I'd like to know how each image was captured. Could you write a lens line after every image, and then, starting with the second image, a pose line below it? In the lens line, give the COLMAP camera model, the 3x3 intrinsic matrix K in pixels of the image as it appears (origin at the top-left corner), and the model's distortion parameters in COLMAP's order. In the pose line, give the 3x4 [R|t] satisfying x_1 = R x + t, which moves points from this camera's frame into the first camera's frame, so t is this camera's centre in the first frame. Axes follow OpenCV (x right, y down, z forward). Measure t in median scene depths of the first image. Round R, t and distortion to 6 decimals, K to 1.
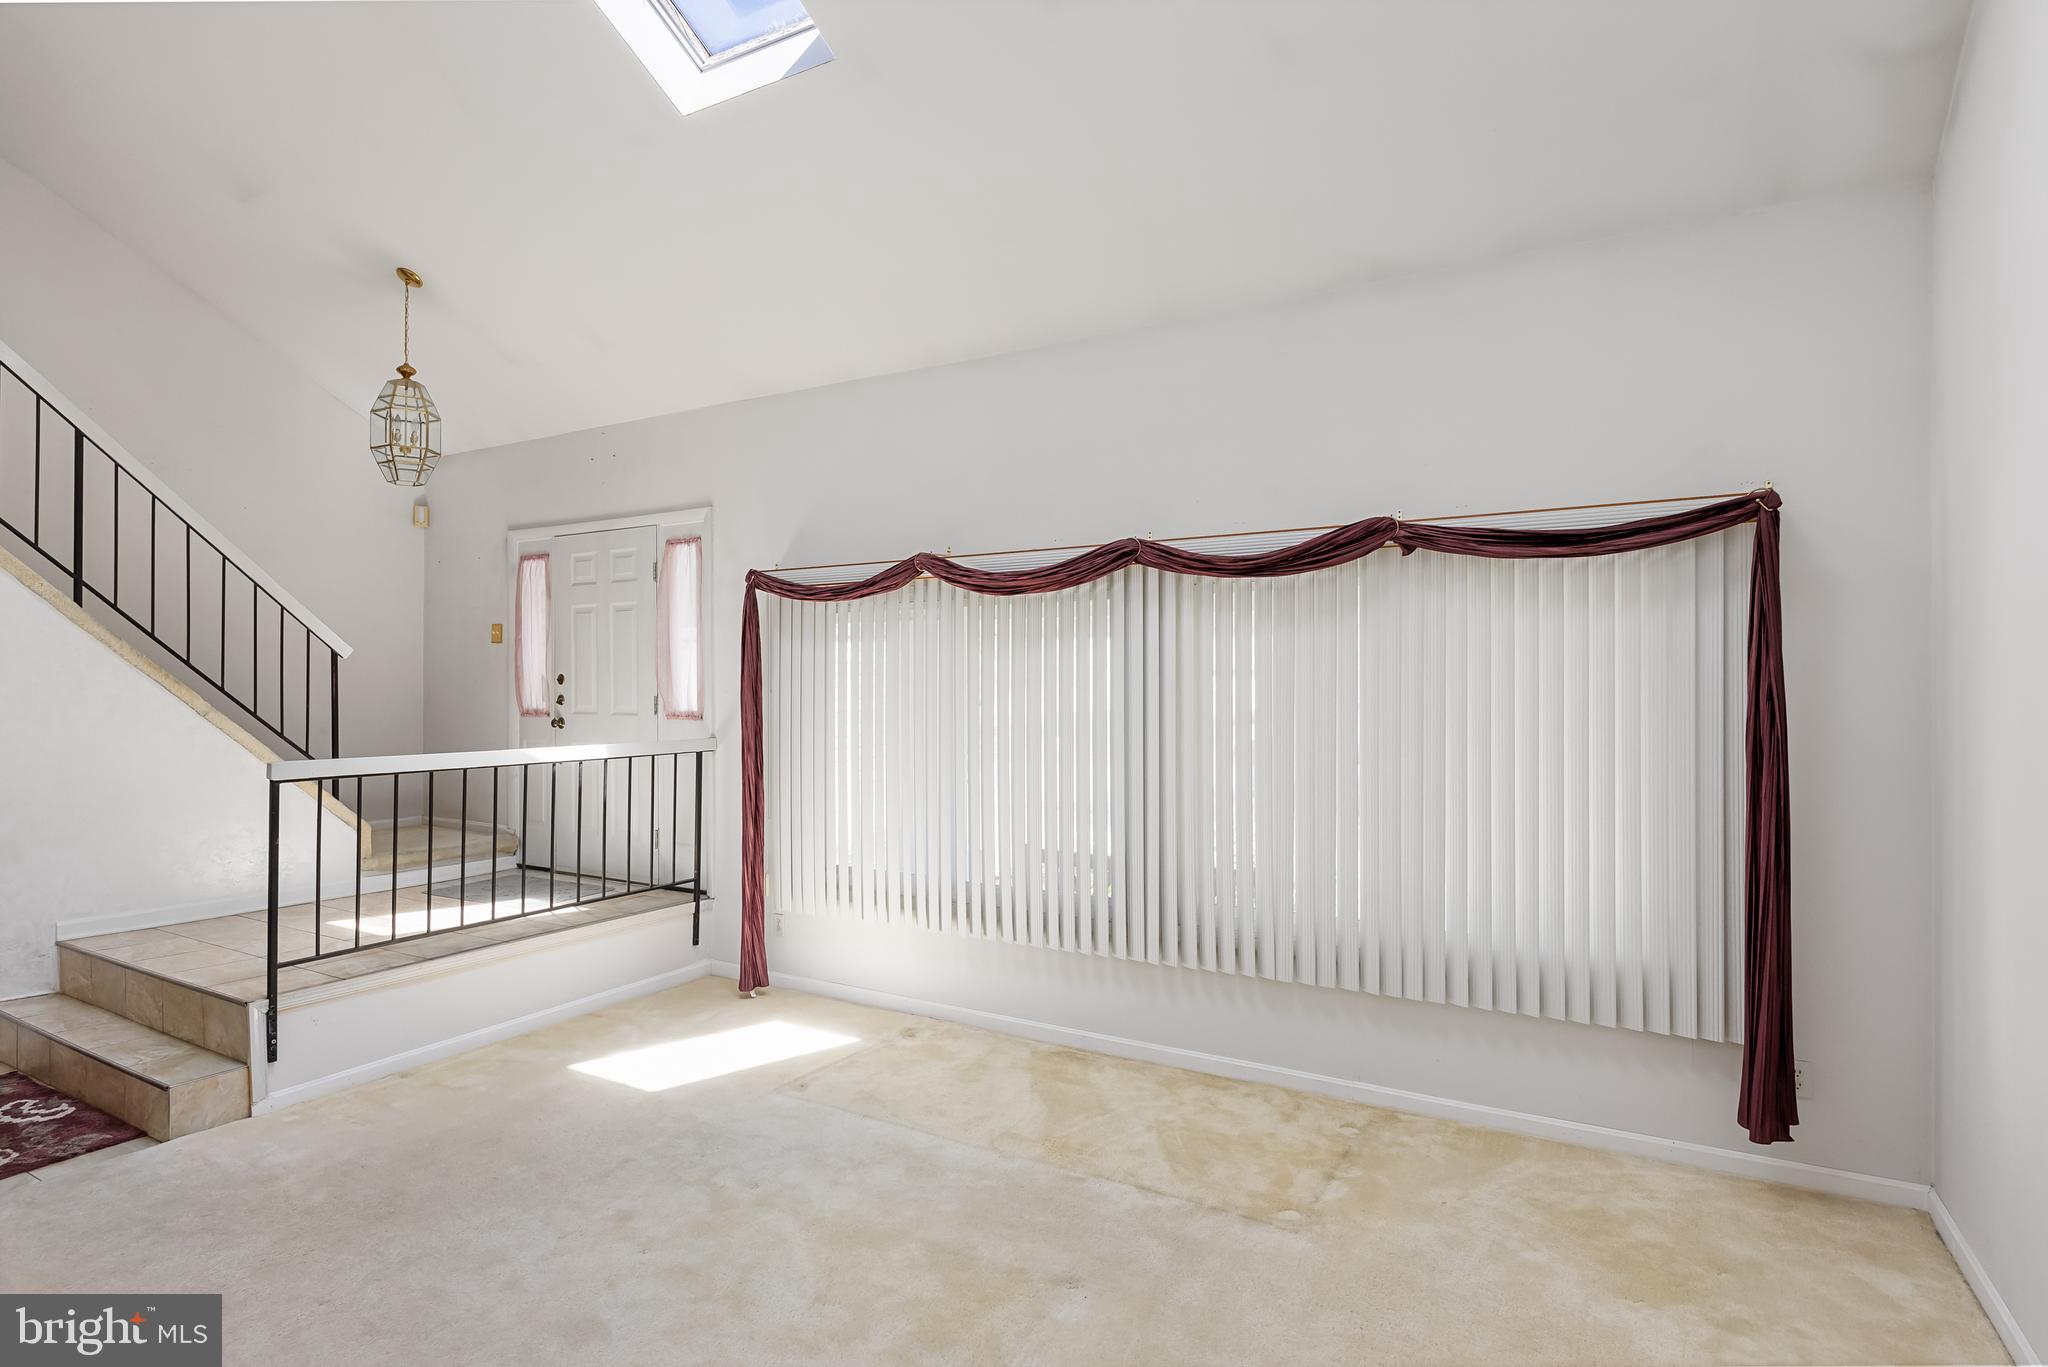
lens RADIAL K [[1089.5, 0, 1021.9], [0, 1089.5, 673.9], [0, 0, 1]] dist [-0.006542, -0.000767]
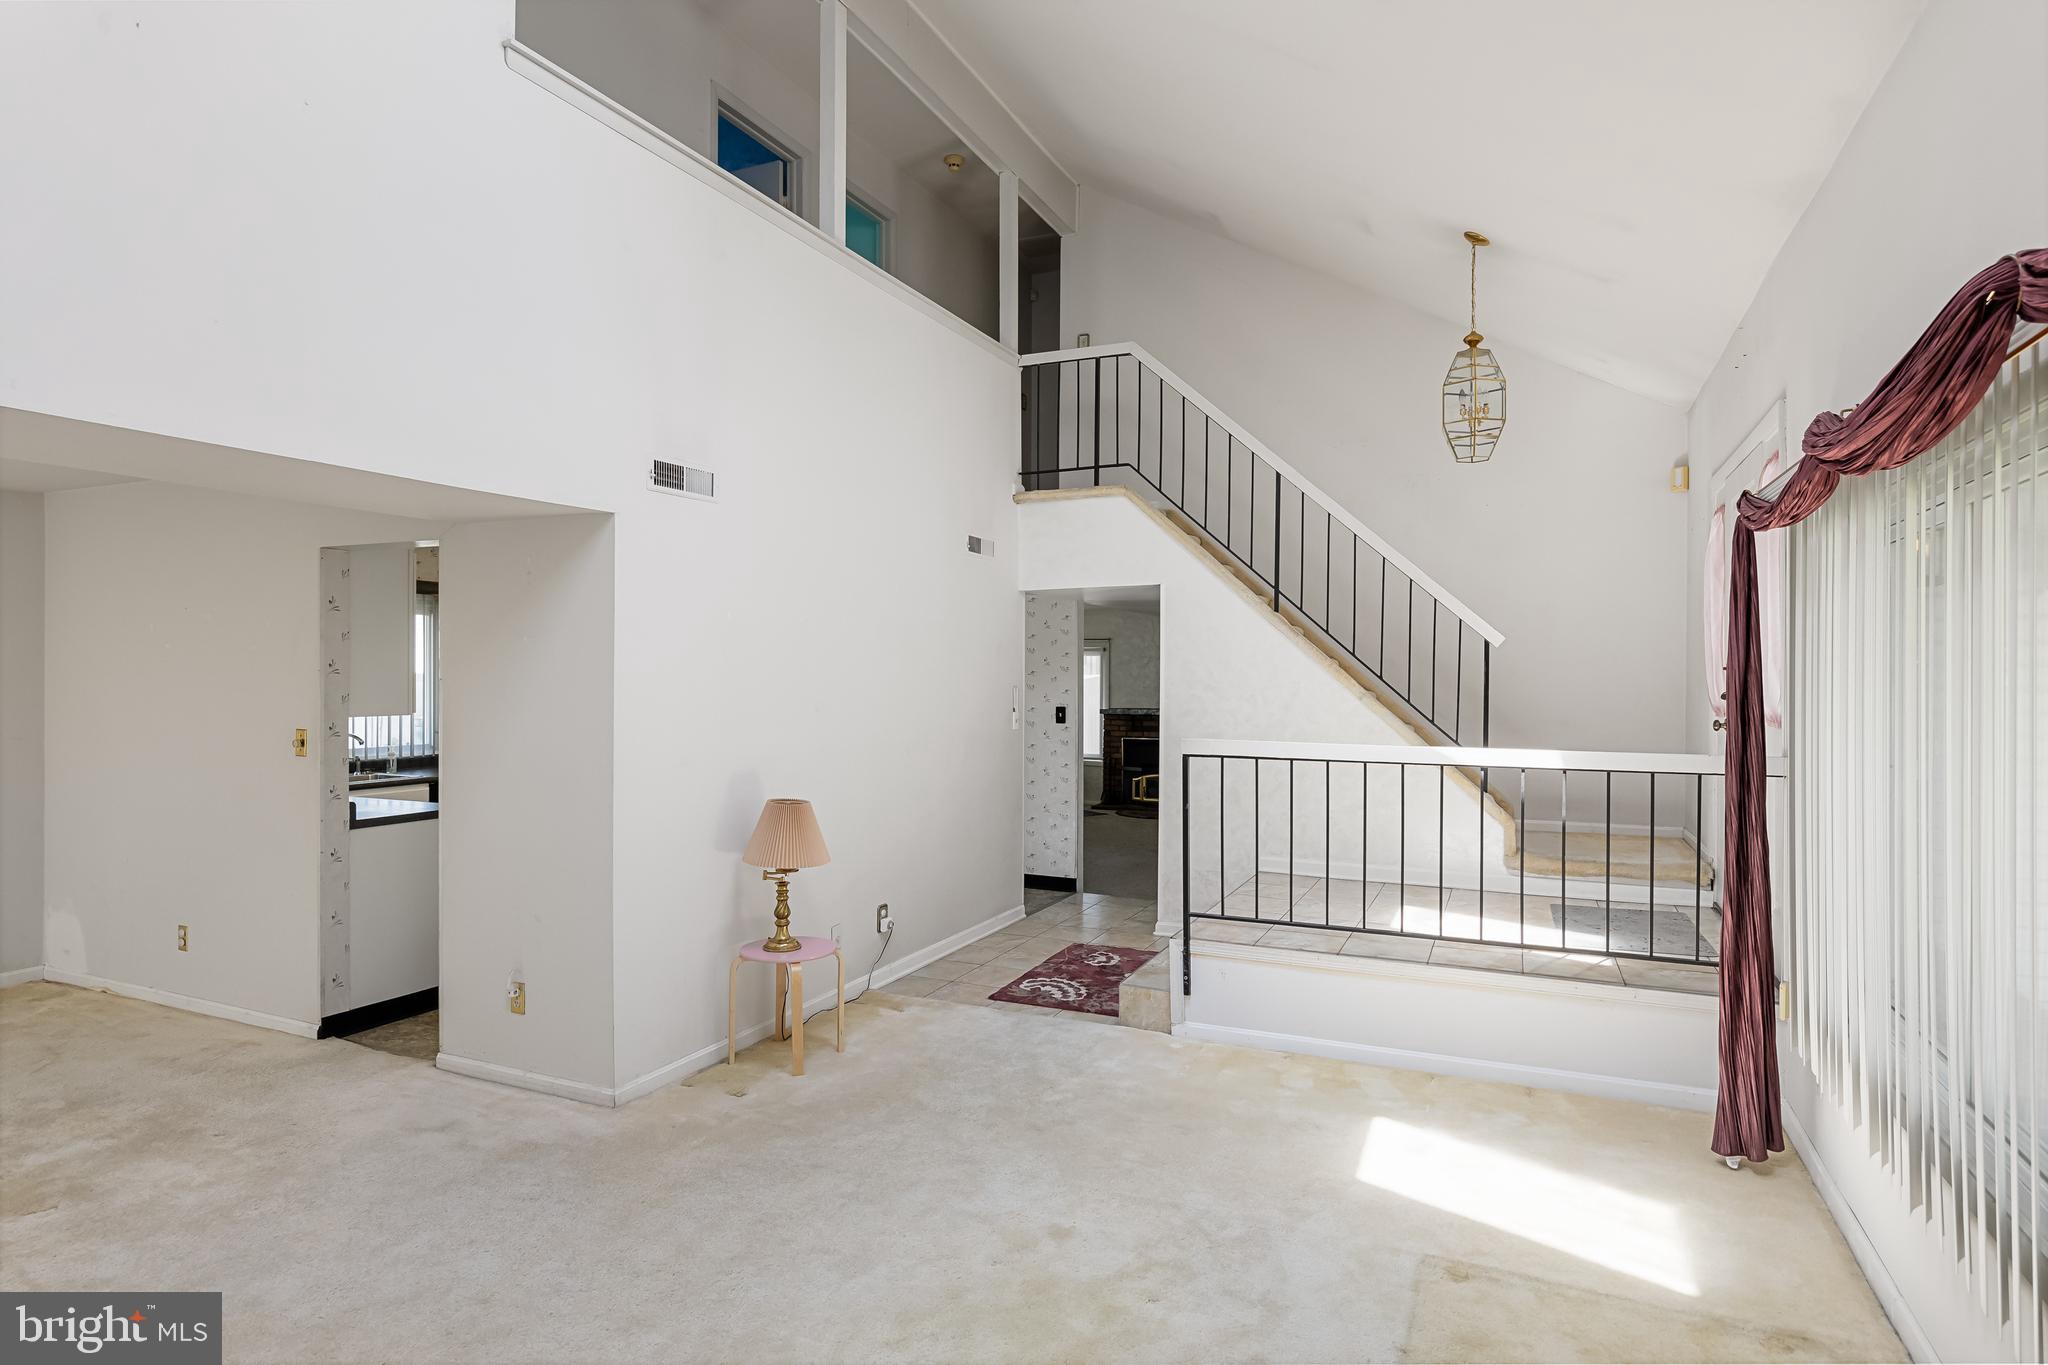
lens RADIAL K [[1089.5, 0, 1012.7], [0, 1089.5, 670.6], [0, 0, 1]] dist [-0.006542, -0.000767]
pose [[0.070306, -0.006695, -0.997503, 0.325279], [0.011042, 0.999921, -0.005933, 0.008092], [0.997464, -0.010598, 0.070374, 0.505341]]
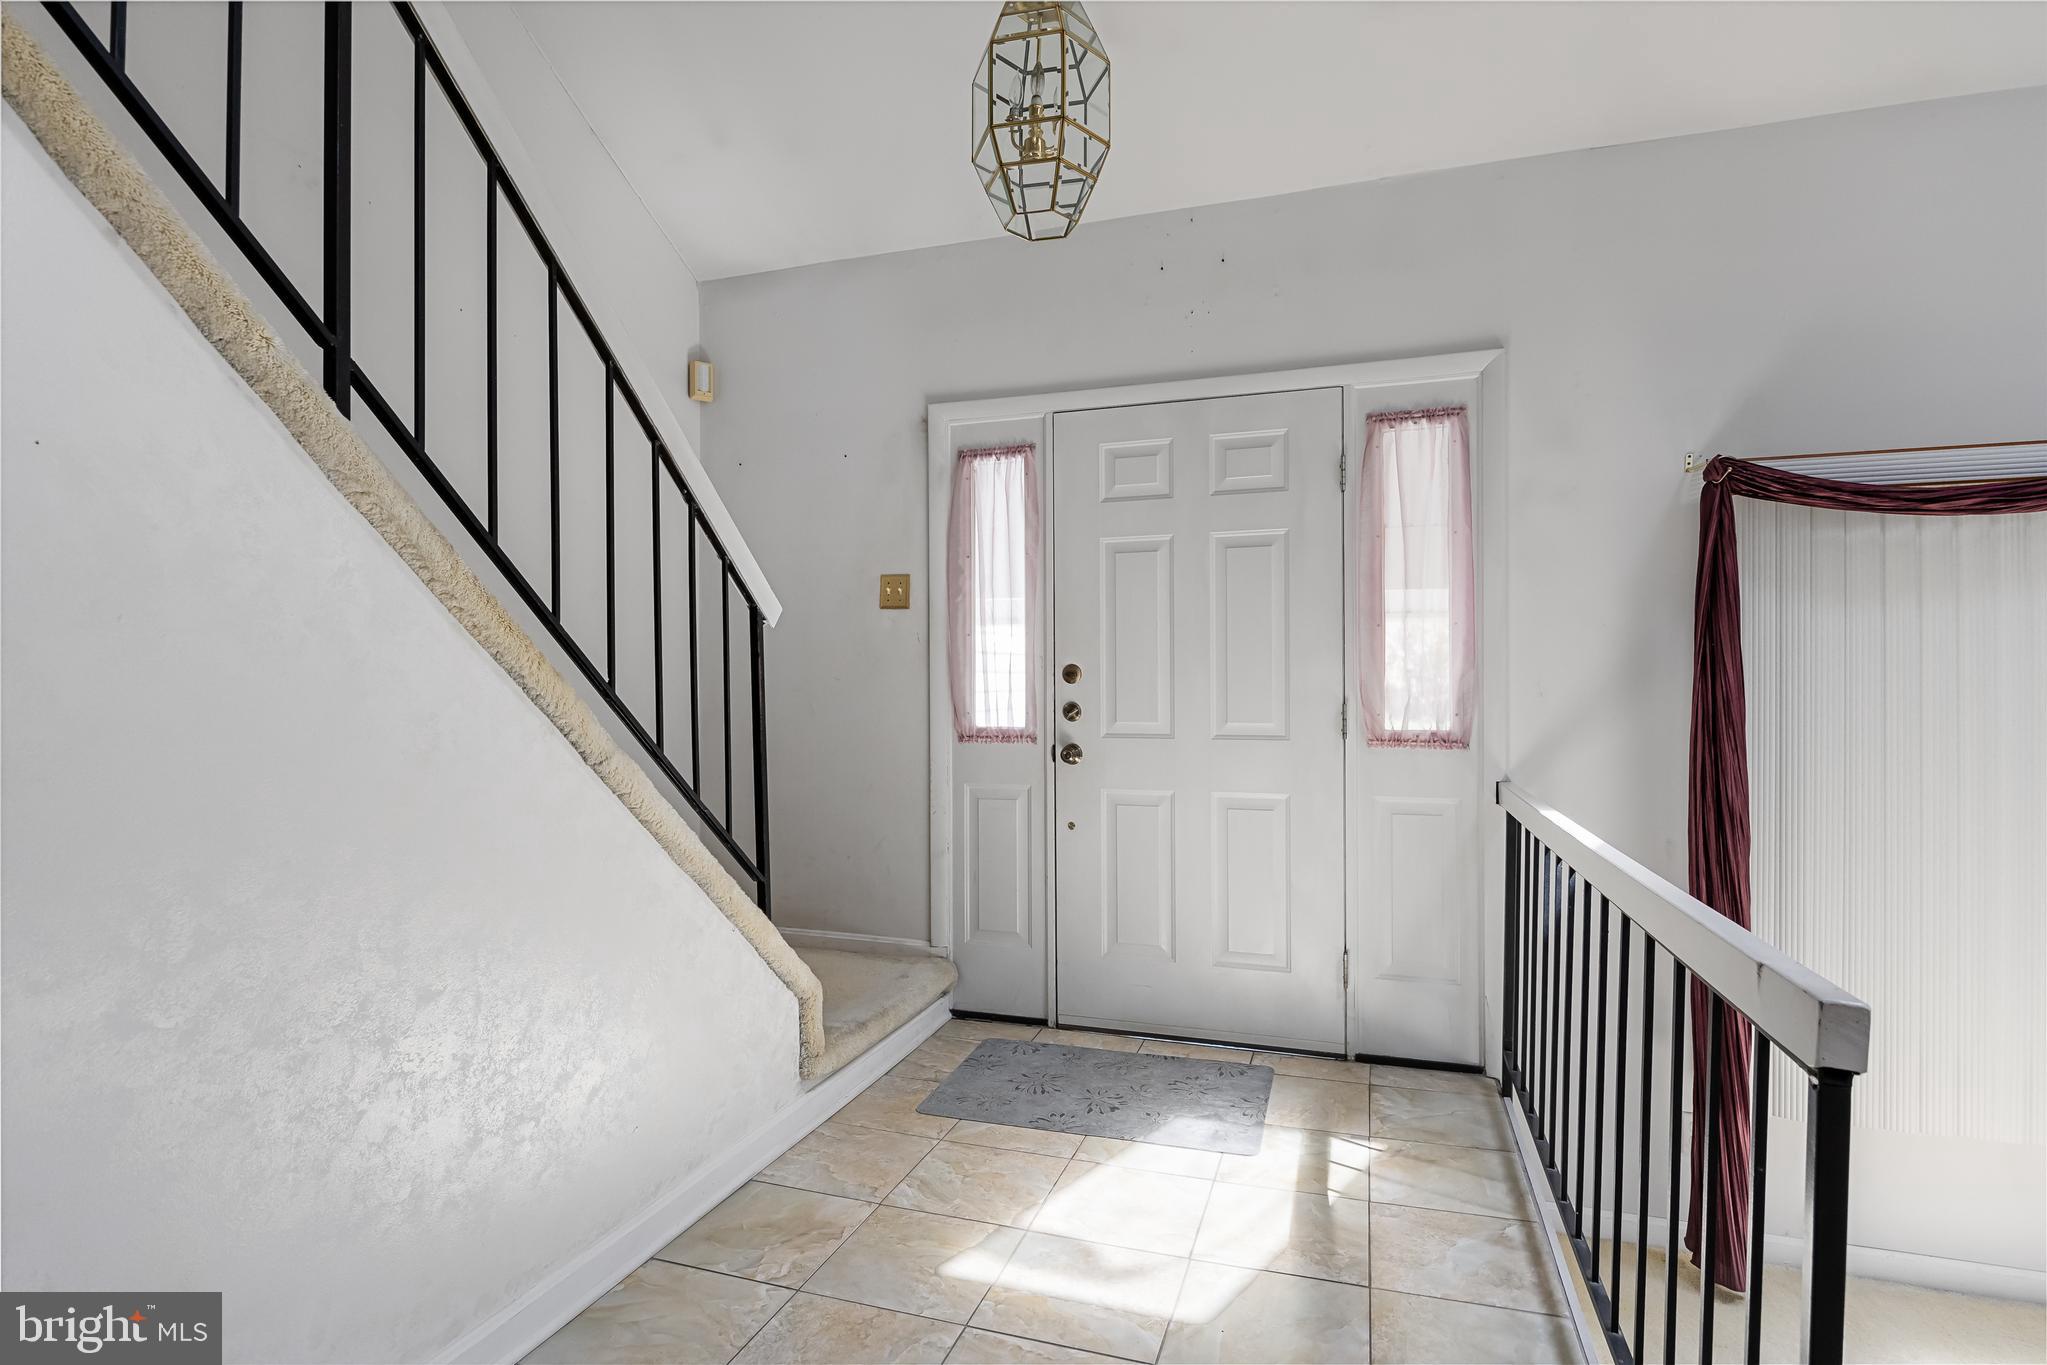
lens RADIAL K [[1052.7, 0, 1036.3], [0, 1052.7, 700.6], [0, 0, 1]] dist [-0.013846, -0.001138]
pose [[0.976312, -0.000496, 0.216367, -0.618465], [-0.002501, 0.999905, 0.013577, 0.012368], [-0.216353, -0.013796, 0.976218, 0.543625]]
